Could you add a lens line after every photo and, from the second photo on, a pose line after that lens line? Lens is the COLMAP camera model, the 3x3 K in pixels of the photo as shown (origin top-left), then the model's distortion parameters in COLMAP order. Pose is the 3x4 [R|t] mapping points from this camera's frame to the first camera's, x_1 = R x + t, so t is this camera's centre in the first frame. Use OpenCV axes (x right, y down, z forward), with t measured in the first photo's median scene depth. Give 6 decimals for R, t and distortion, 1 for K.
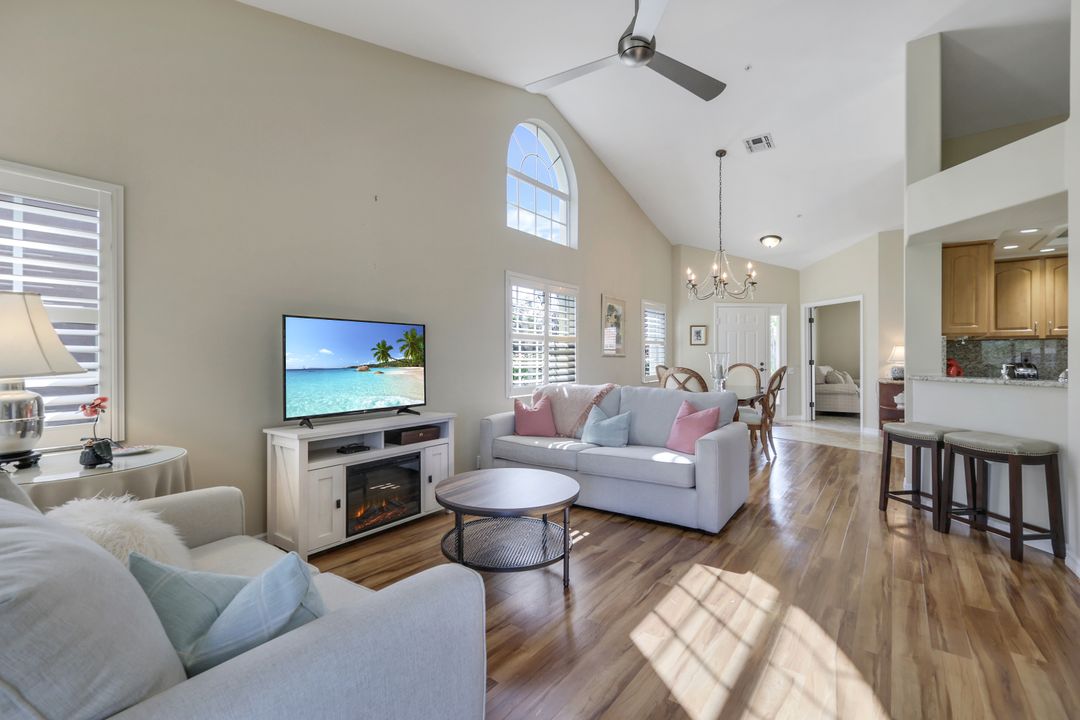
lens RADIAL K [[476.6, 0, 540.0], [0, 476.6, 360.0], [0, 0, 1]] dist [0.000229, 0.000089]
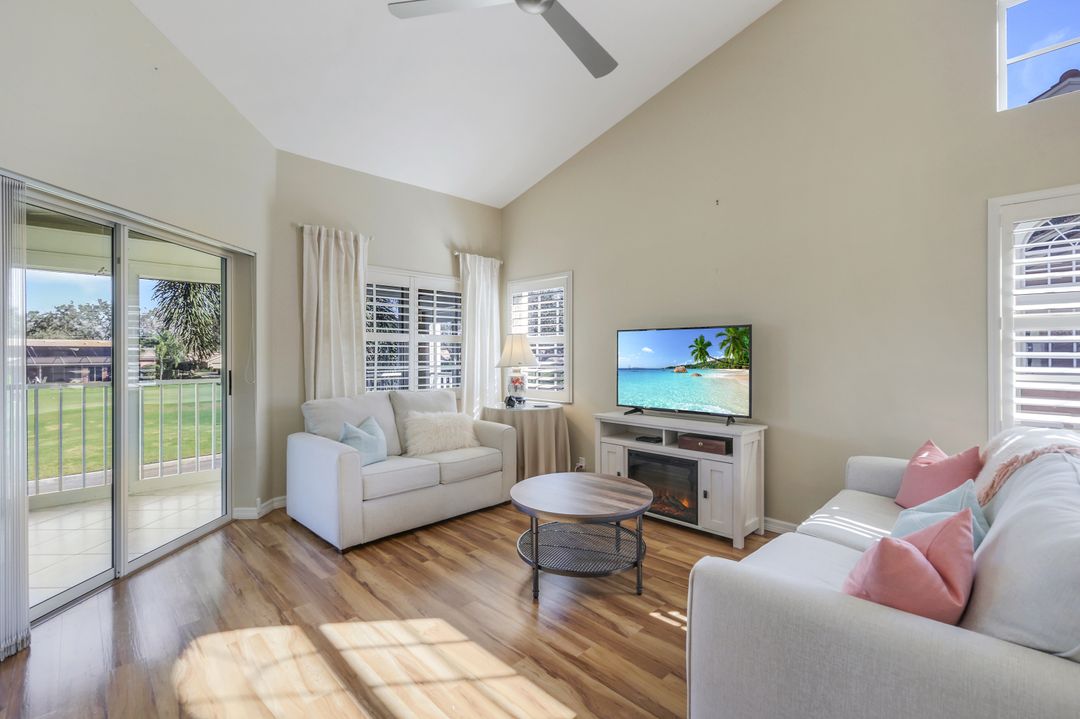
lens RADIAL K [[476.6, 0, 540.0], [0, 476.6, 359.5], [0, 0, 1]] dist [0.000229, 0.000089]
pose [[-0.156674, 0.015894, -0.987522, 0.910782], [-0.005456, 0.999841, 0.016958, -0.032423], [0.987635, 0.008045, -0.156563, 1.031205]]
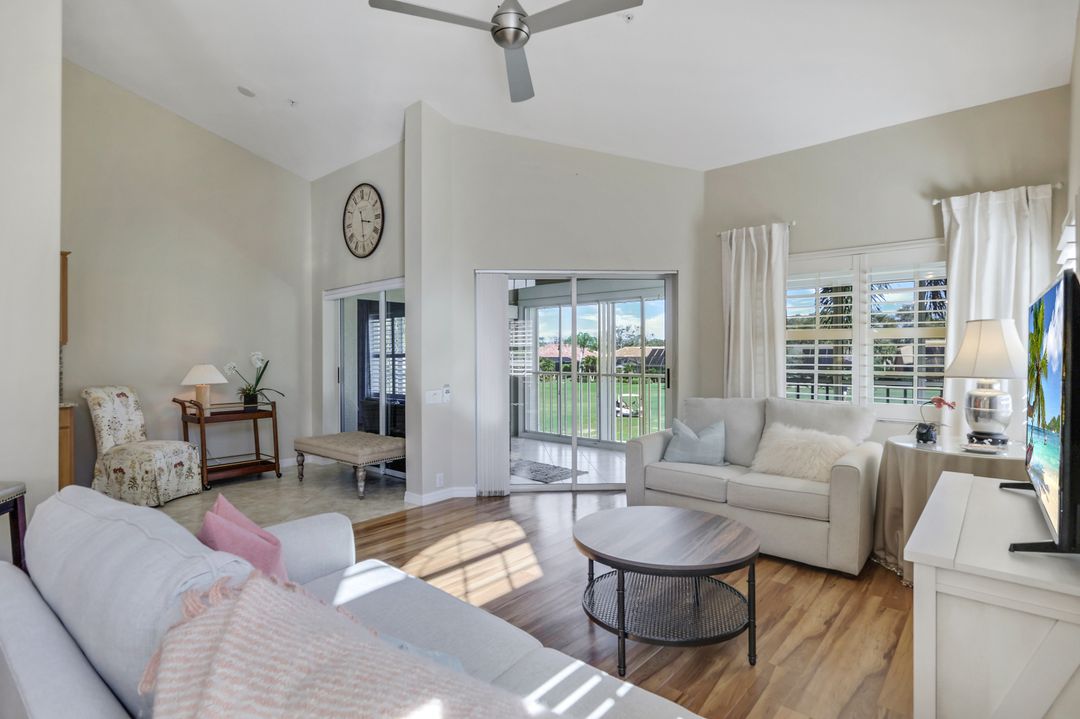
lens RADIAL K [[534.1, 0, 540.0], [0, 534.1, 359.5], [0, 0, 1]] dist [-0.000444, -0.000248]
pose [[-0.997538, 0.002087, 0.070093, 0.068190], [0.003052, 0.999902, 0.013668, -0.032056], [-0.070058, 0.013848, -0.997447, 1.824591]]
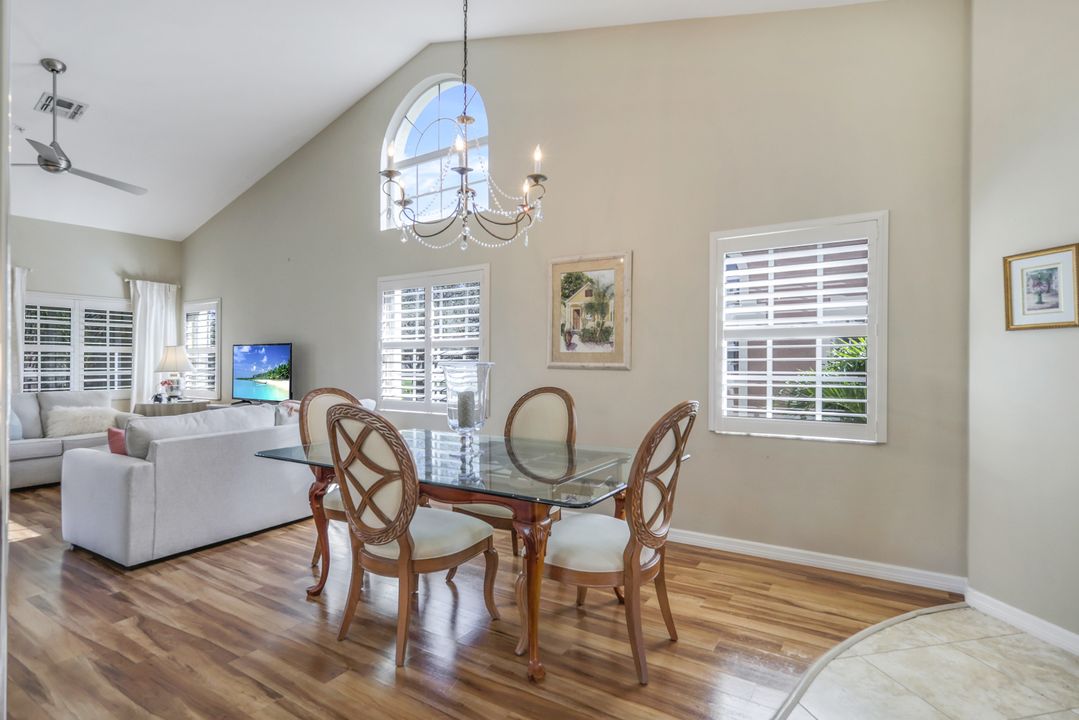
lens RADIAL K [[533.5, 0, 539.5], [0, 533.5, 360.0], [0, 0, 1]] dist [-0.000061, 0.000082]
pose [[0.077315, 0.004087, -0.996998, 1.791144], [-0.002519, 0.999989, 0.003904, -0.044177], [0.997004, 0.002209, 0.077324, 2.149316]]
